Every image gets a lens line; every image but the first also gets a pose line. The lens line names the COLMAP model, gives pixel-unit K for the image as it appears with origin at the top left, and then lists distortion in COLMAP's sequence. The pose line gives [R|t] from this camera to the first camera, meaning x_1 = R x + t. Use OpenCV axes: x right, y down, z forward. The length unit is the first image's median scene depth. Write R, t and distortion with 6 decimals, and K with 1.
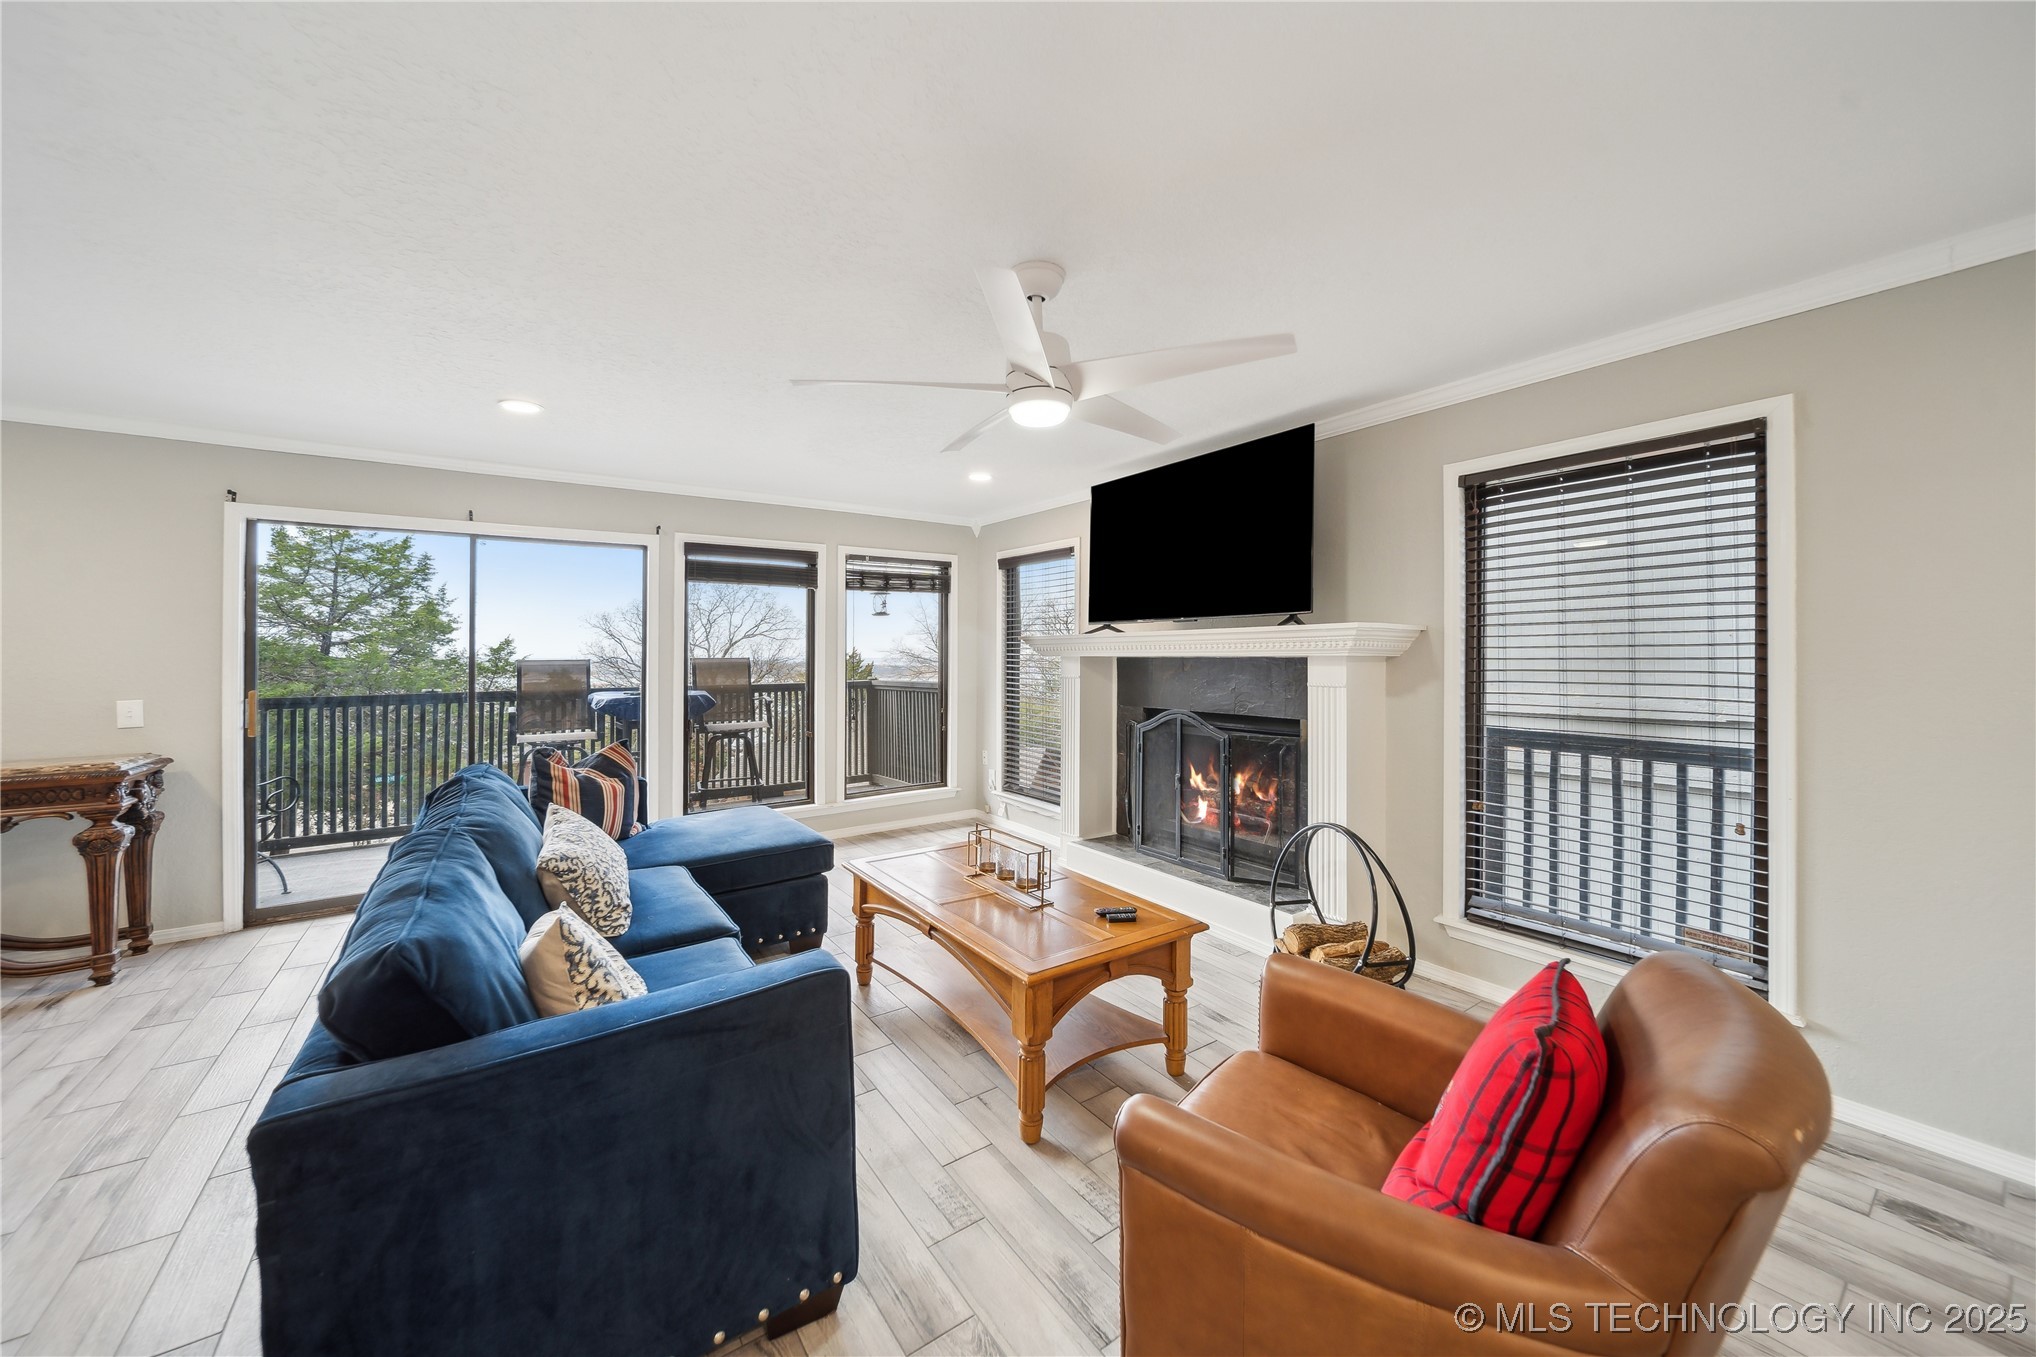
lens RADIAL K [[732.6, 0, 1016.1], [0, 732.6, 637.2], [0, 0, 1]] dist [-0.000628, -0.000166]
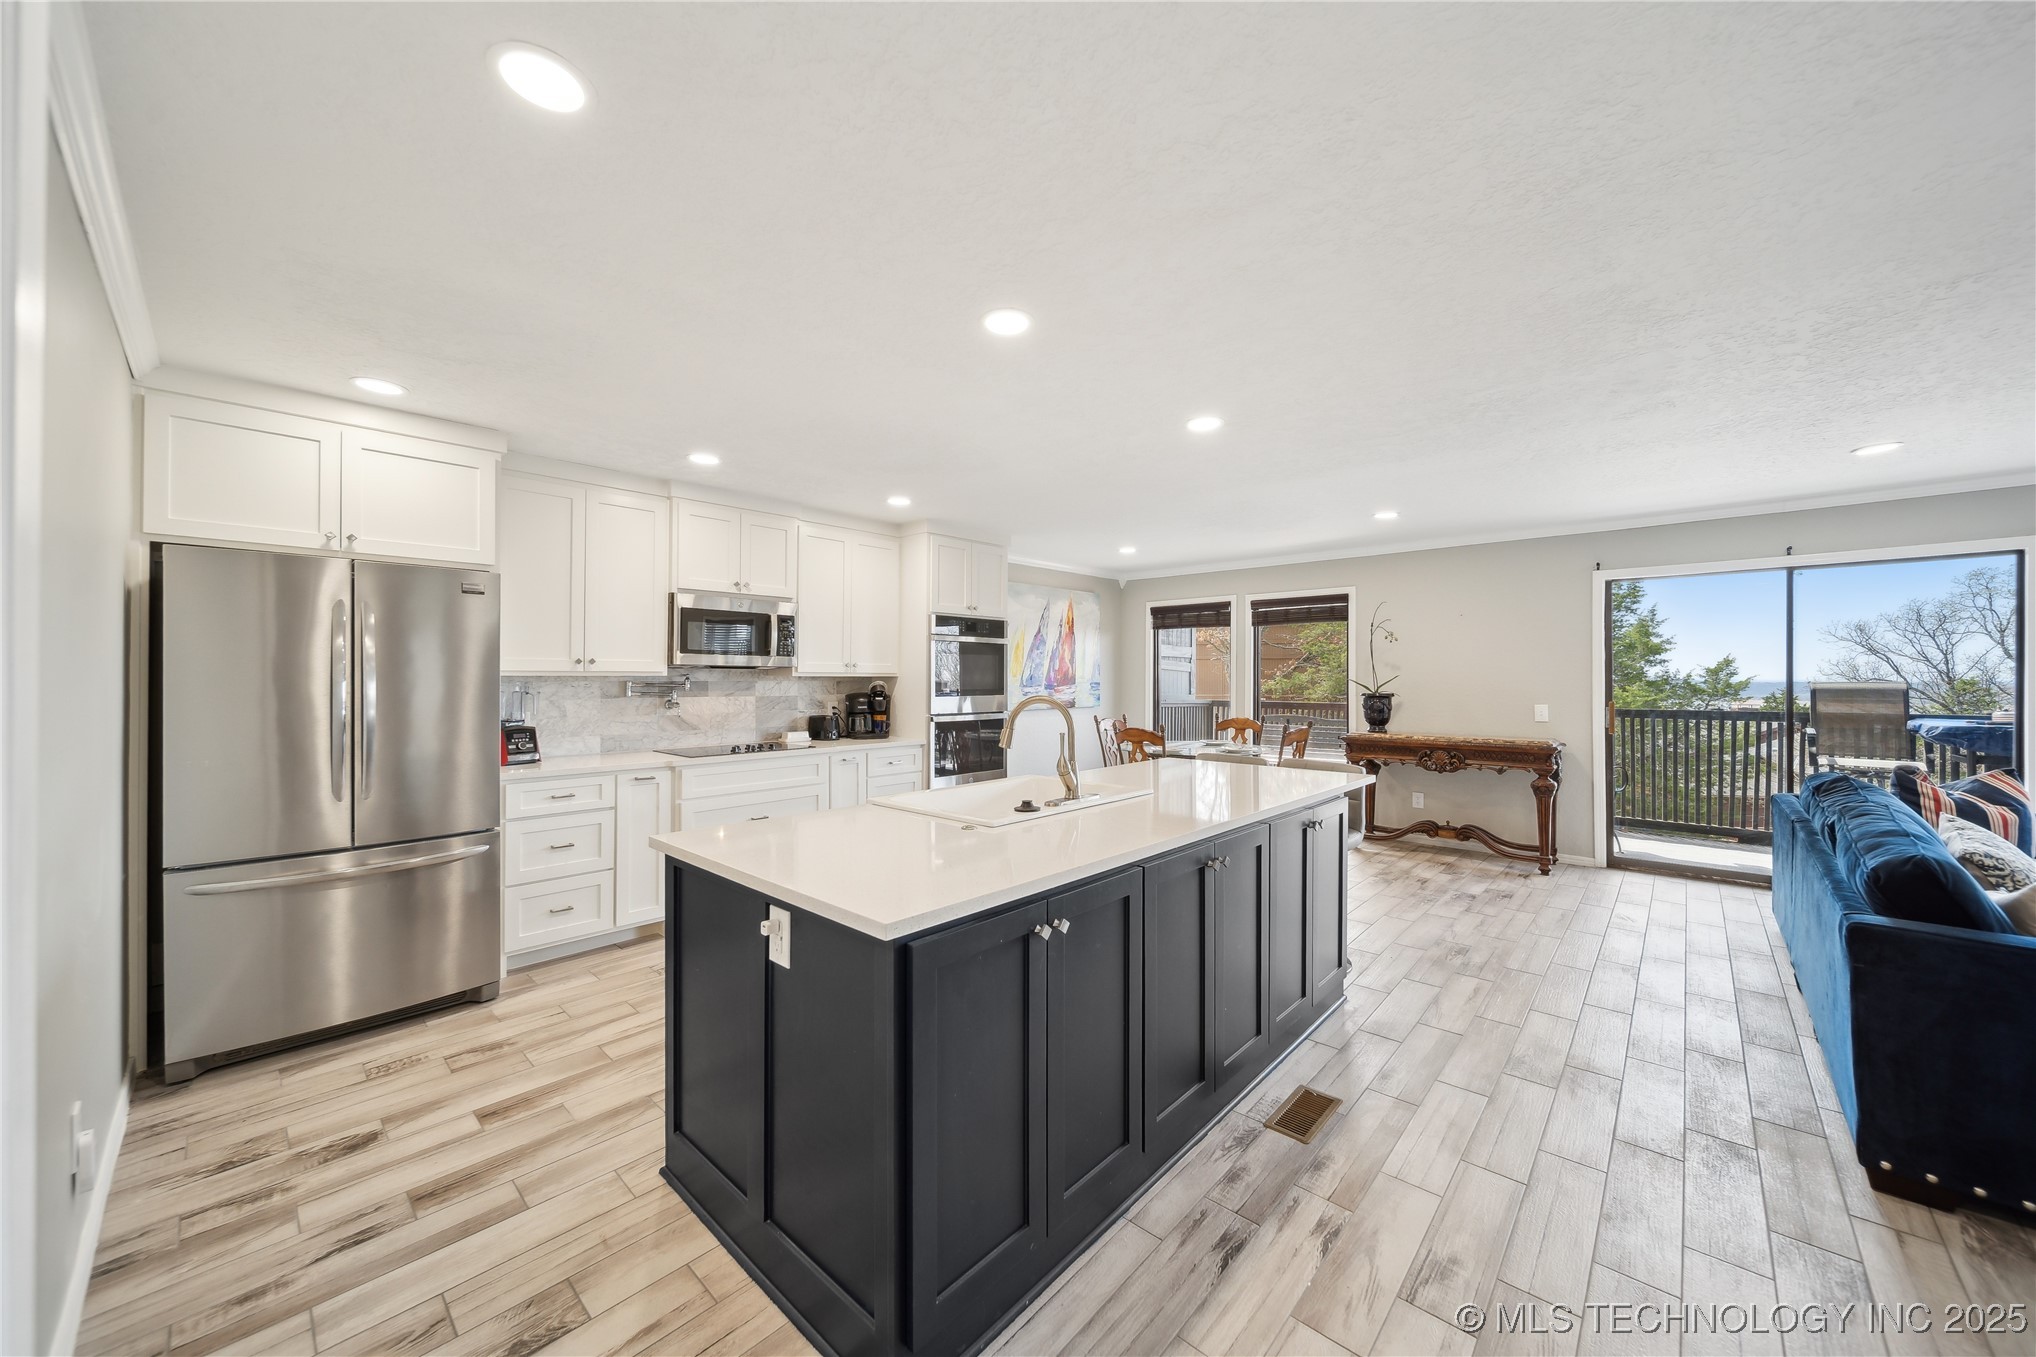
lens RADIAL K [[733.1, 0, 1018.0], [0, 733.1, 678.5], [0, 0, 1]] dist [0.002633, -0.002493]
pose [[0.210782, 0.005174, -0.977519, 0.086220], [0.022228, 0.999702, 0.010084, -0.009514], [0.977280, -0.023854, 0.210604, -0.350549]]
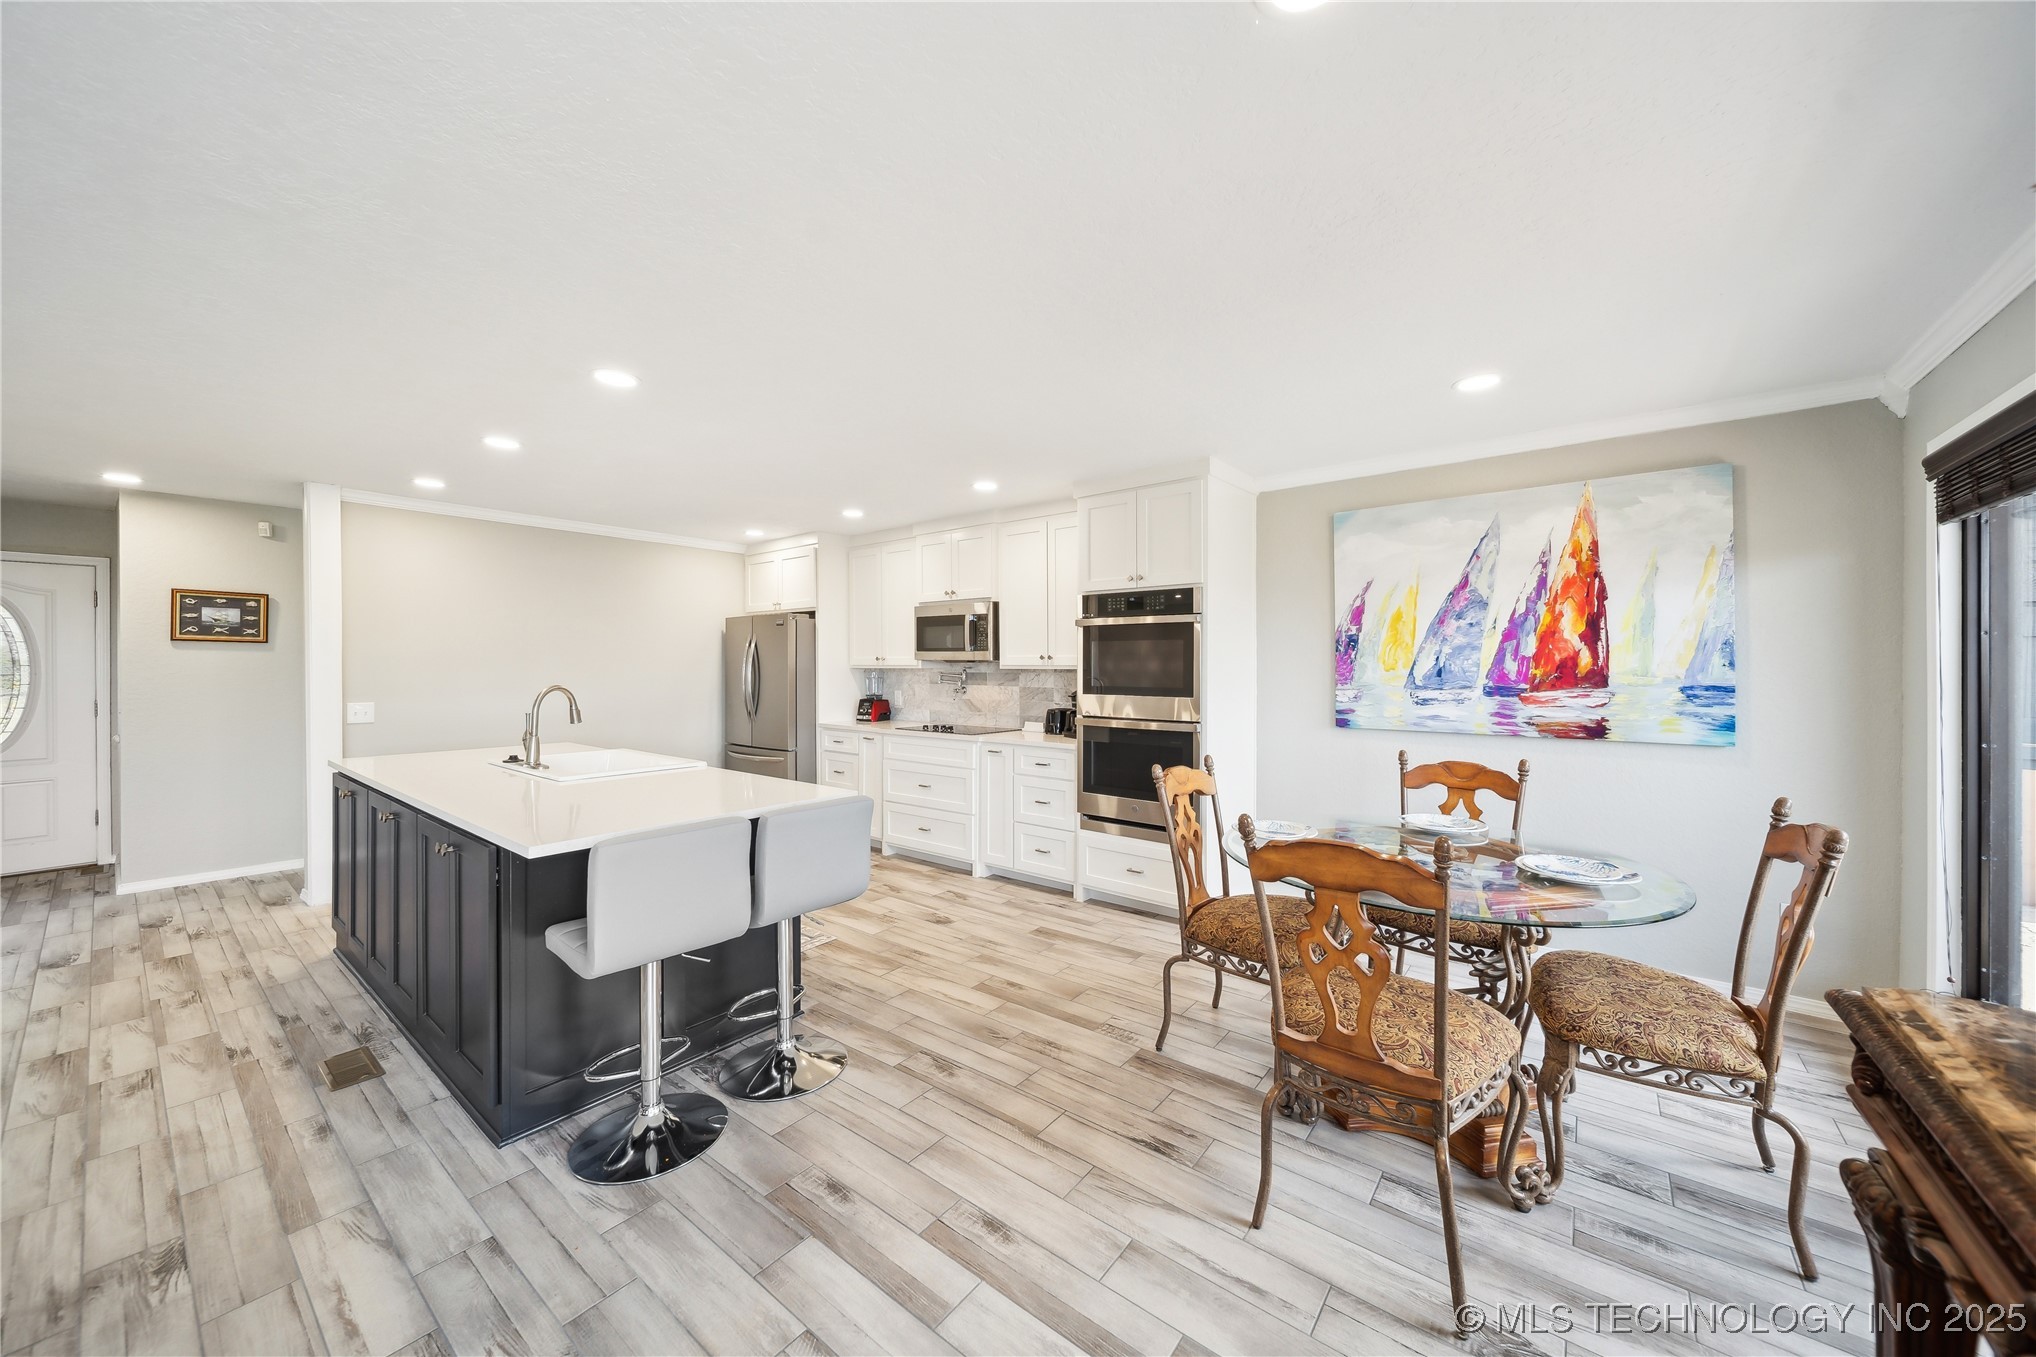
lens RADIAL K [[729.3, 0, 1014.8], [0, 729.3, 667.5], [0, 0, 1]] dist [-0.001308, -0.000300]
pose [[-0.960324, 0.003770, -0.278863, -0.731403], [0.009373, 0.999780, -0.018765, 0.010403], [0.278730, -0.020634, -0.960148, 0.663232]]
